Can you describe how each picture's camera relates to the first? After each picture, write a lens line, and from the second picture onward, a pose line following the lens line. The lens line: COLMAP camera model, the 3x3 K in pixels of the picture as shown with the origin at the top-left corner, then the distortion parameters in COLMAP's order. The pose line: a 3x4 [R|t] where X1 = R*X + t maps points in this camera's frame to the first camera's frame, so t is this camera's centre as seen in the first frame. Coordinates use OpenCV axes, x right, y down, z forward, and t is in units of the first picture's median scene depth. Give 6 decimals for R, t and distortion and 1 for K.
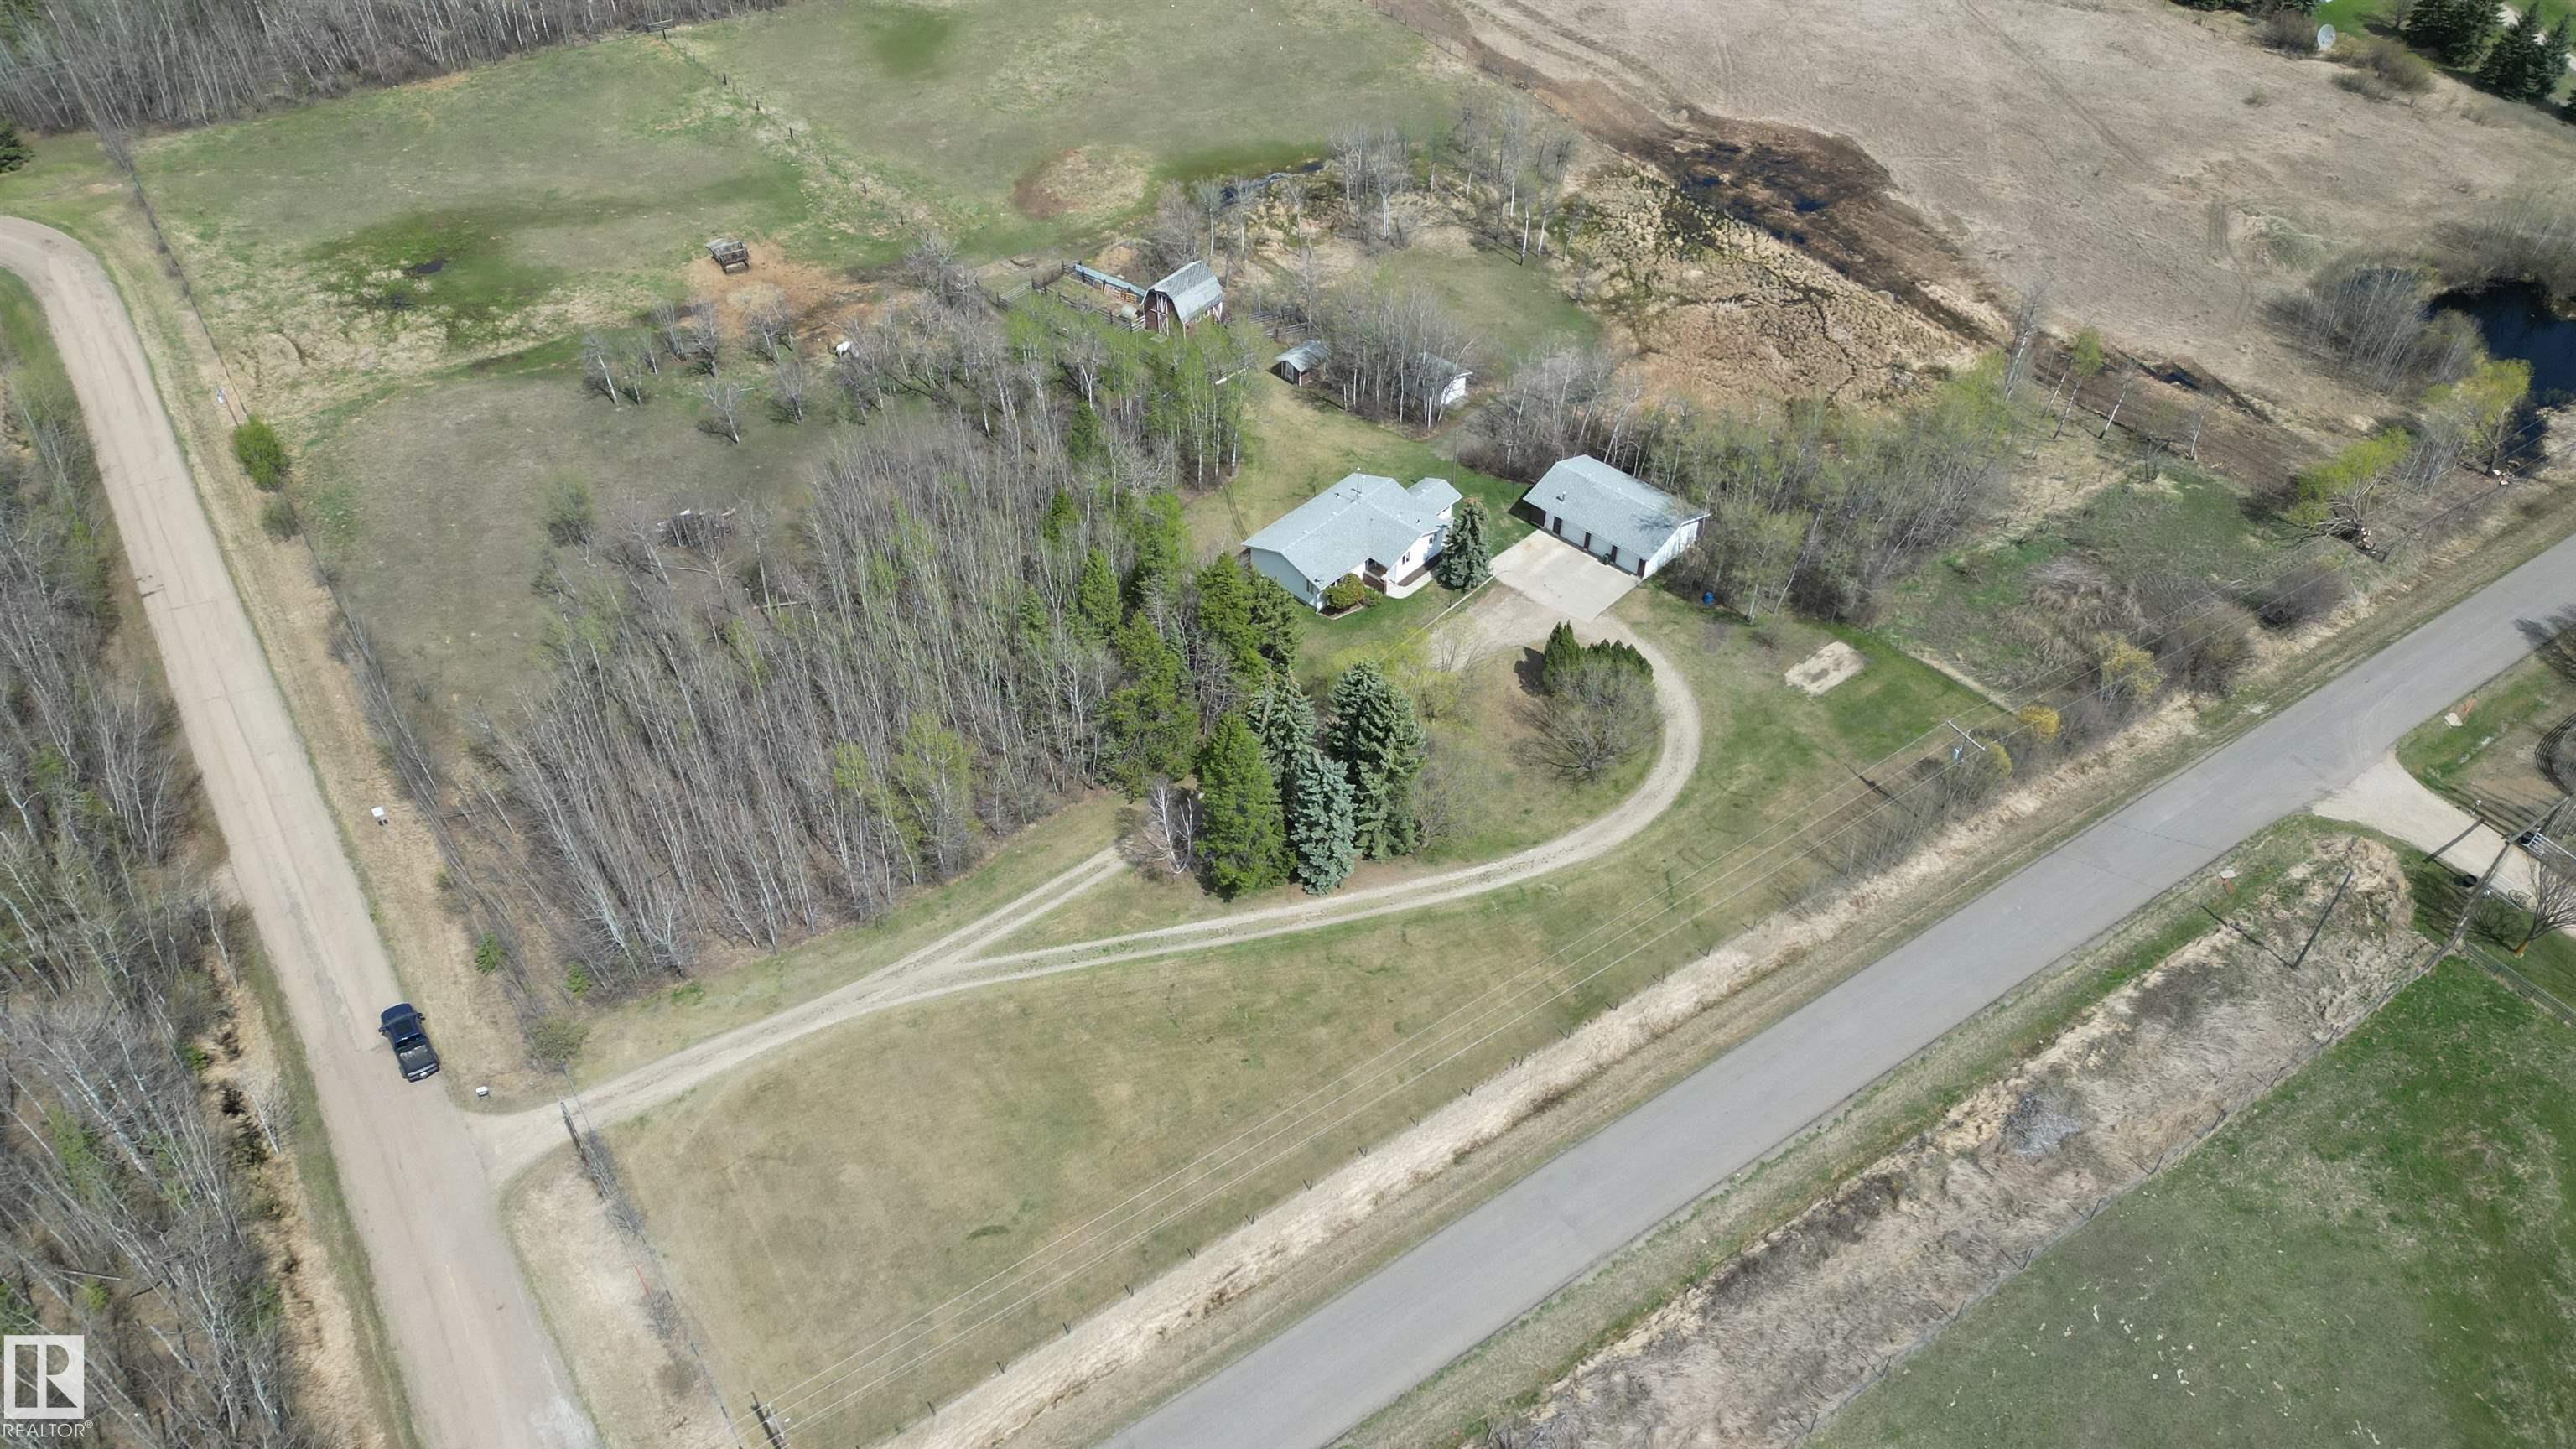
lens RADIAL K [[1781.1, 0, 1301.9], [0, 1781.1, 730.9], [0, 0, 1]] dist [0.085030, -0.099025]
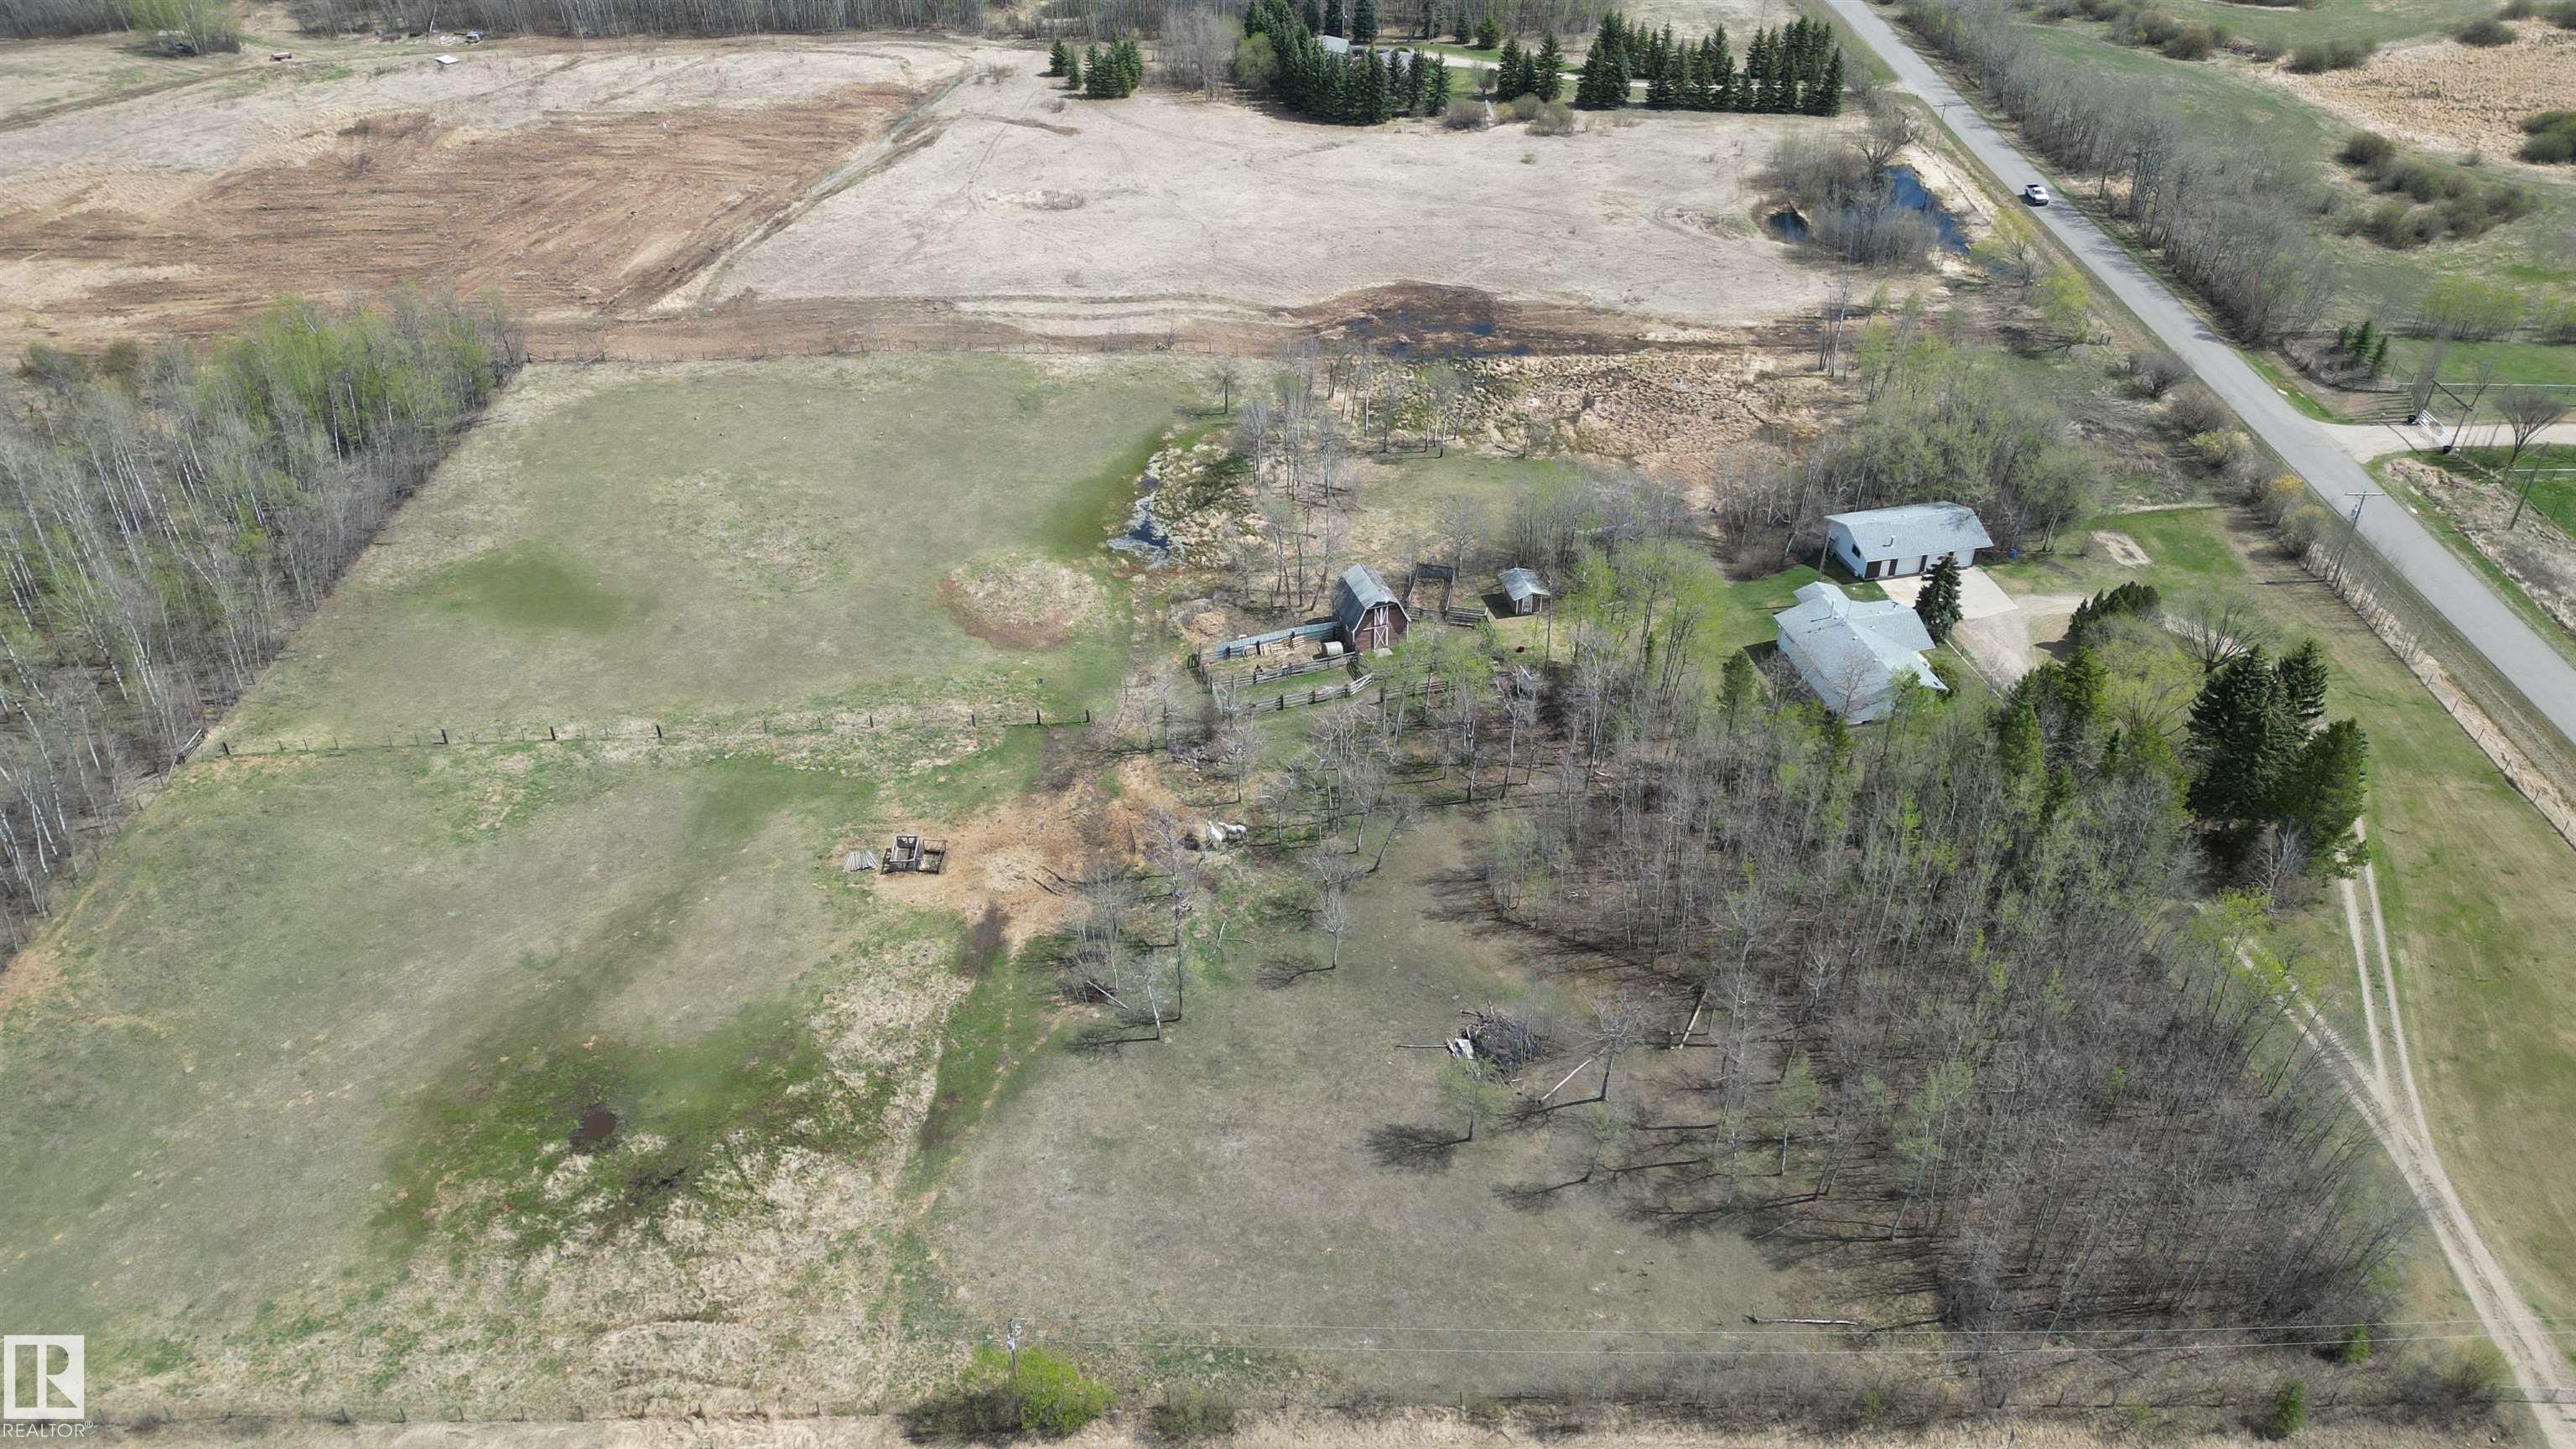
lens RADIAL K [[1781.1, 0, 1301.9], [0, 1781.1, 730.9], [0, 0, 1]] dist [0.085030, -0.099025]
pose [[0.563783, -0.484700, 0.668741, -0.690785], [0.571474, 0.813504, 0.107841, -0.293581], [-0.596294, 0.321369, 0.735633, 0.357349]]
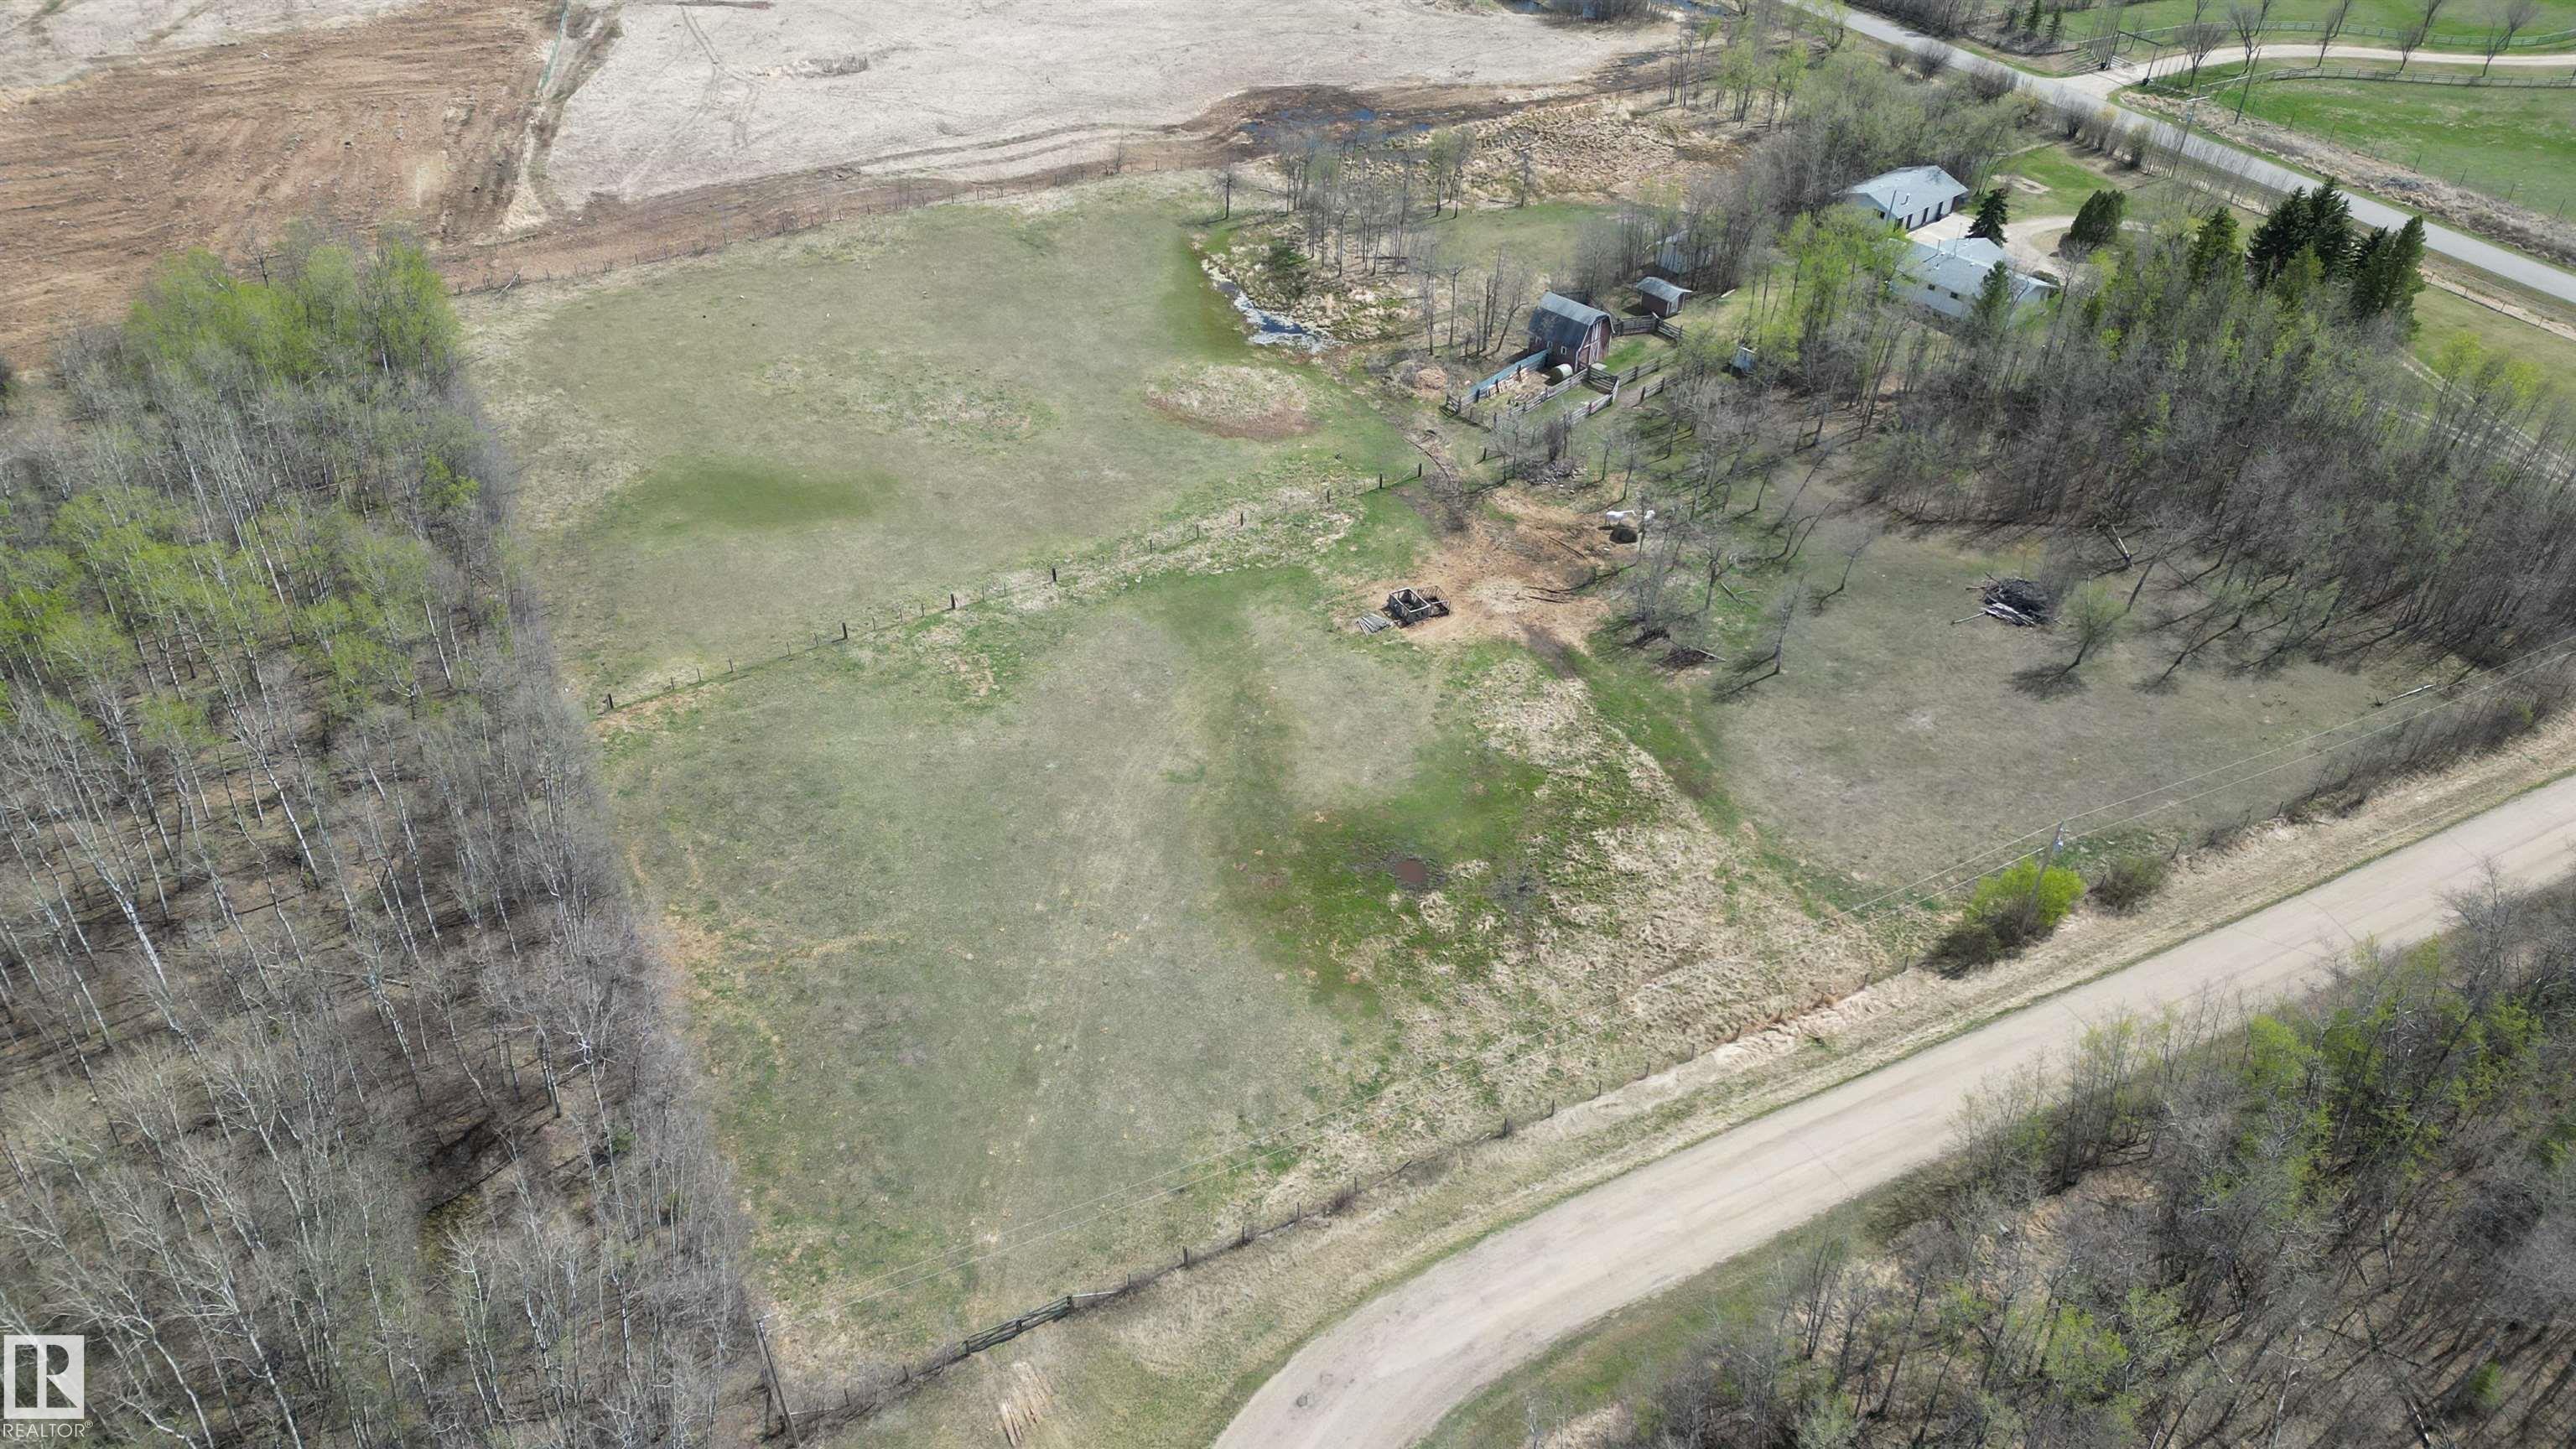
lens RADIAL K [[1781.1, 0, 1301.9], [0, 1781.1, 730.9], [0, 0, 1]] dist [0.085030, -0.099025]
pose [[0.132399, -0.608420, 0.782493, -0.939463], [0.672863, 0.634847, 0.379770, -0.546247], [-0.727823, 0.476230, 0.493436, 0.695988]]
